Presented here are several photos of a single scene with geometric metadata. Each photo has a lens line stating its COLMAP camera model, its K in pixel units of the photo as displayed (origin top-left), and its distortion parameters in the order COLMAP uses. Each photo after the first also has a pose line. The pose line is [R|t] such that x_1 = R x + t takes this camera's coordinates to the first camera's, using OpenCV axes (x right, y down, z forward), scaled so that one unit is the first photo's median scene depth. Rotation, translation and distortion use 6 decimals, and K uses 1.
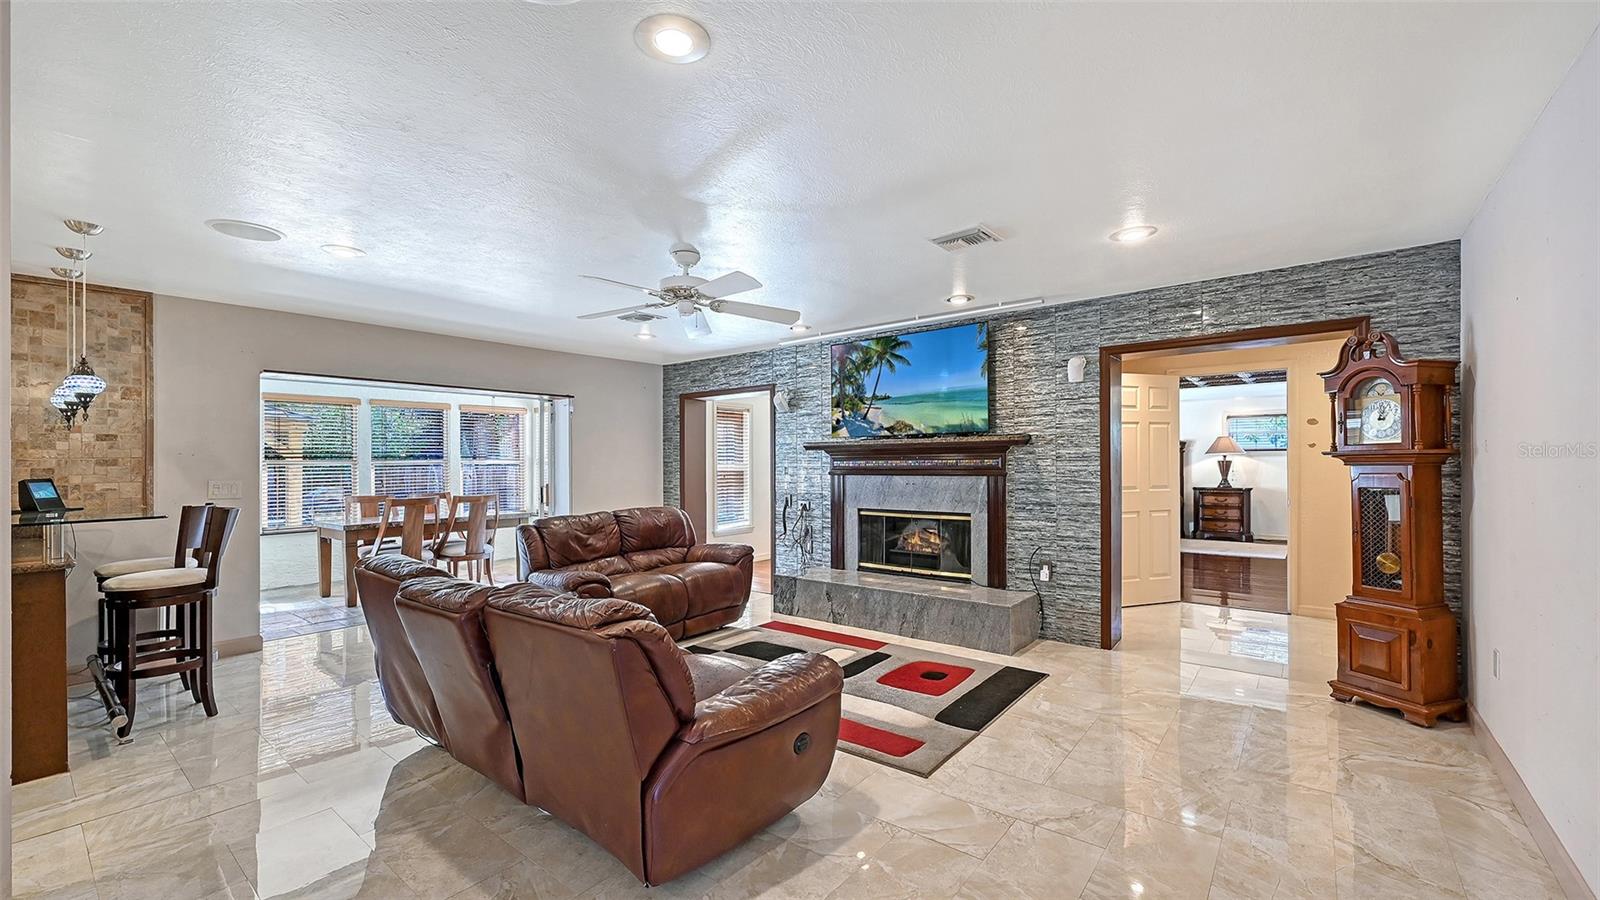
lens RADIAL K [[638.8, 0, 792.0], [0, 638.8, 468.6], [0, 0, 1]] dist [0.001878, 0.000075]
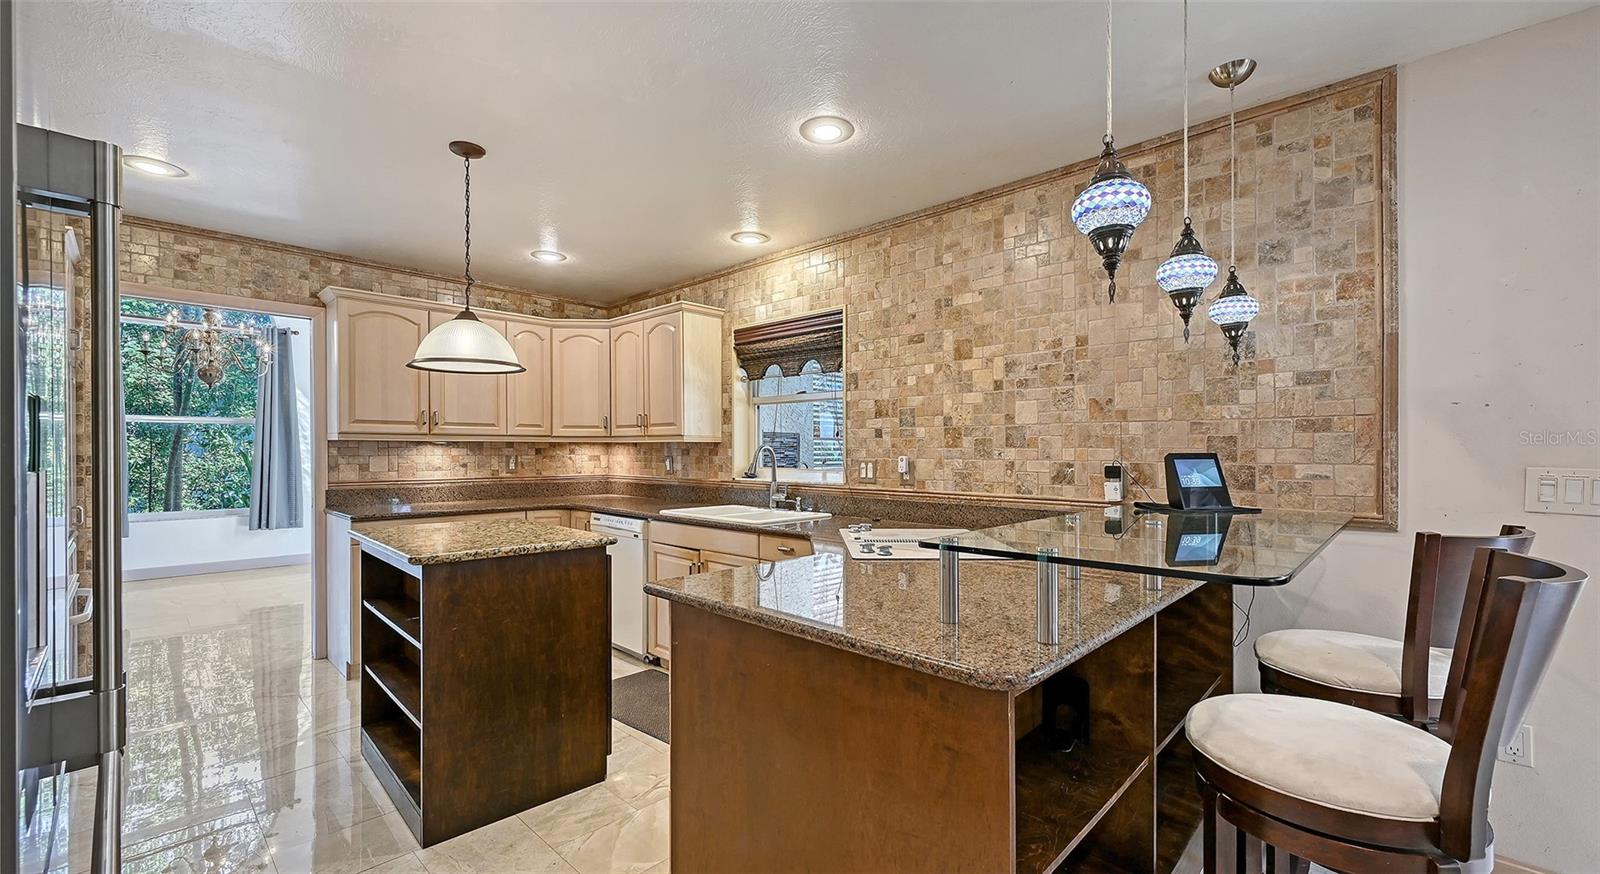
lens RADIAL K [[642.4, 0, 813.3], [0, 642.4, 440.4], [0, 0, 1]] dist [-0.003696, -0.000147]
pose [[-0.064223, -0.004252, -0.997926, -0.366386], [-0.008025, 0.999961, -0.003744, 0.005919], [0.997903, 0.007768, -0.064255, 0.441142]]
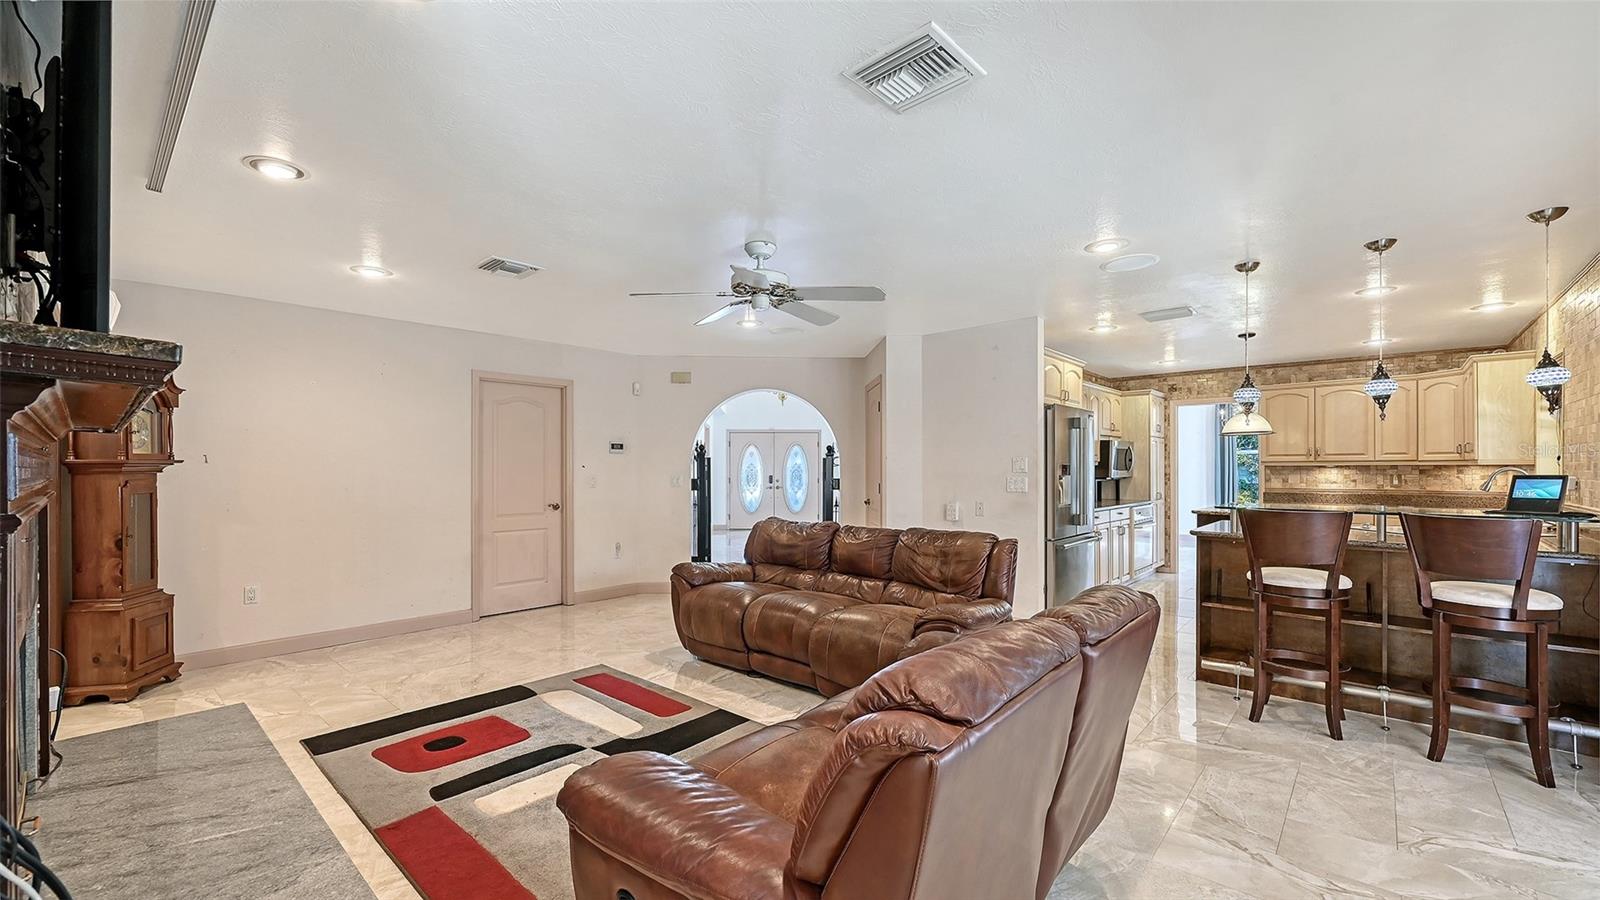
lens RADIAL K [[638.8, 0, 803.0], [0, 638.8, 465.7], [0, 0, 1]] dist [0.001878, 0.000075]
pose [[-0.999412, 0.011264, 0.032379, -0.151033], [0.011181, 0.999934, -0.002738, 0.000746], [-0.032407, -0.002375, -0.999472, 1.132230]]
